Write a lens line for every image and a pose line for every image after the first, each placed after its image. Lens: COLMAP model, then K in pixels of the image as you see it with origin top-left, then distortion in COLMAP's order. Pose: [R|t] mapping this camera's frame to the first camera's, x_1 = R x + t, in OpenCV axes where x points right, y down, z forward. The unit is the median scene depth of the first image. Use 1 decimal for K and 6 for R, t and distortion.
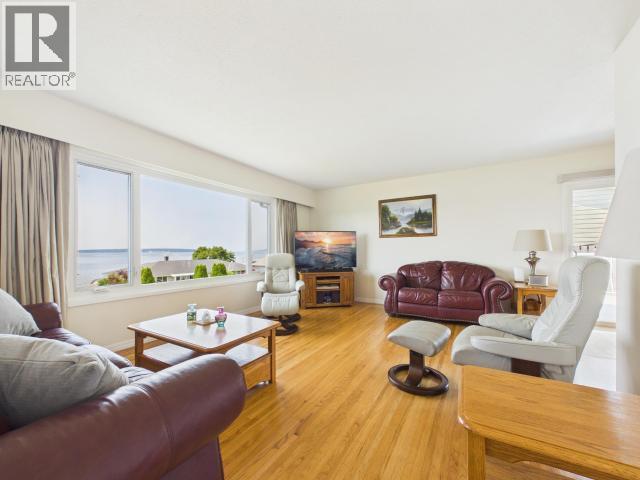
lens RADIAL K [[256.9, 0, 318.7], [0, 256.9, 250.4], [0, 0, 1]] dist [-0.000963, -0.000104]
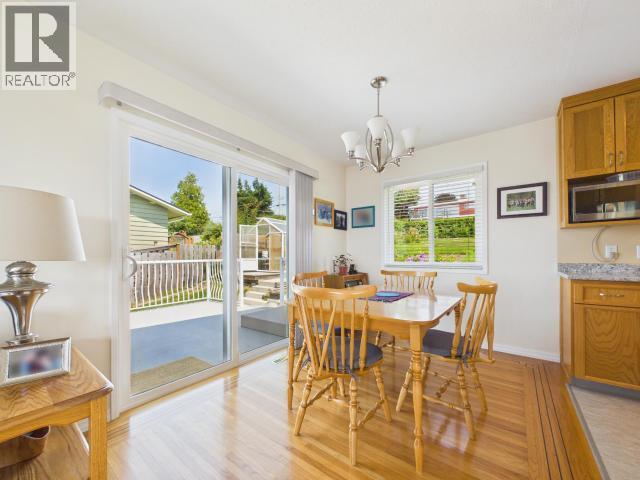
lens RADIAL K [[258.7, 0, 317.7], [0, 258.7, 254.4], [0, 0, 1]] dist [0.000199, 0.000082]
pose [[0.118465, 0.011575, 0.992891, 0.433390], [0.002428, 0.999926, -0.011947, -0.001076], [-0.992955, 0.003826, 0.118428, 0.466594]]
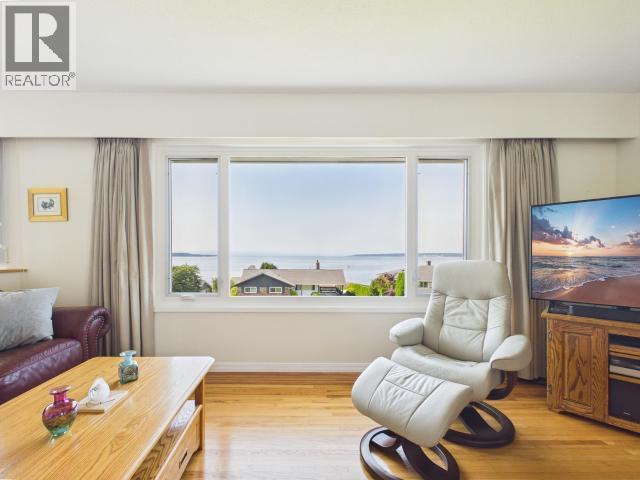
lens RADIAL K [[261.0, 0, 317.8], [0, 261.0, 257.9], [0, 0, 1]] dist [0.000277, 0.000158]
pose [[0.519223, 0.013141, -0.854538, 0.083446], [-0.004140, 0.999909, 0.012861, 0.002239], [0.854629, -0.003140, 0.519230, 0.510581]]
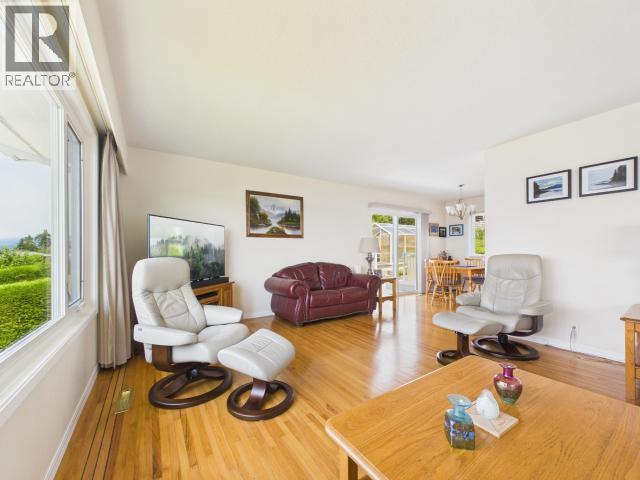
lens RADIAL K [[256.9, 0, 318.7], [0, 256.9, 250.4], [0, 0, 1]] dist [-0.000963, -0.000104]
pose [[0.440042, 0.009884, 0.897923, -0.414910], [0.004373, 0.999904, -0.013149, 0.005439], [-0.897967, 0.009713, 0.439956, 0.482182]]
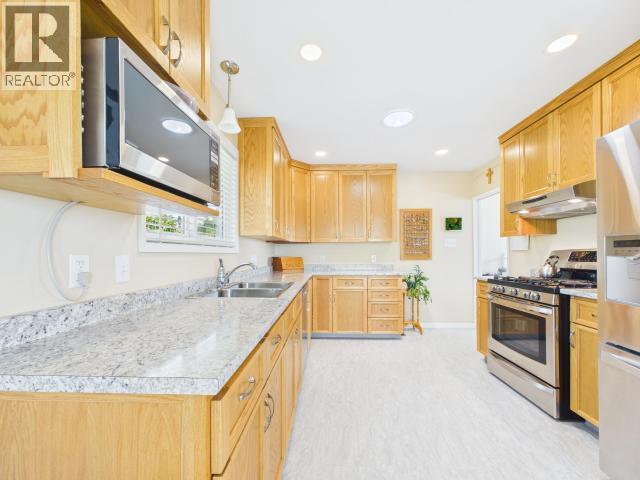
lens RADIAL K [[258.7, 0, 317.7], [0, 258.7, 254.4], [0, 0, 1]] dist [0.000199, 0.000082]
pose [[-0.882730, 0.015672, -0.469619, 0.922019], [0.008911, 0.999822, 0.016615, -0.024577], [0.469796, 0.010482, -0.882713, 0.215125]]
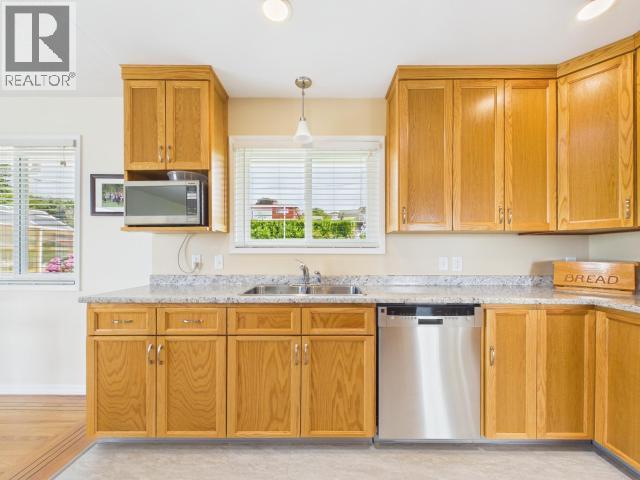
lens RADIAL K [[258.7, 0, 317.7], [0, 258.7, 254.4], [0, 0, 1]] dist [0.000199, 0.000082]
pose [[-0.511454, 0.005881, 0.859290, 0.497460], [-0.000388, 0.999975, -0.007075, -0.020055], [-0.859310, -0.003952, -0.511439, 0.020764]]
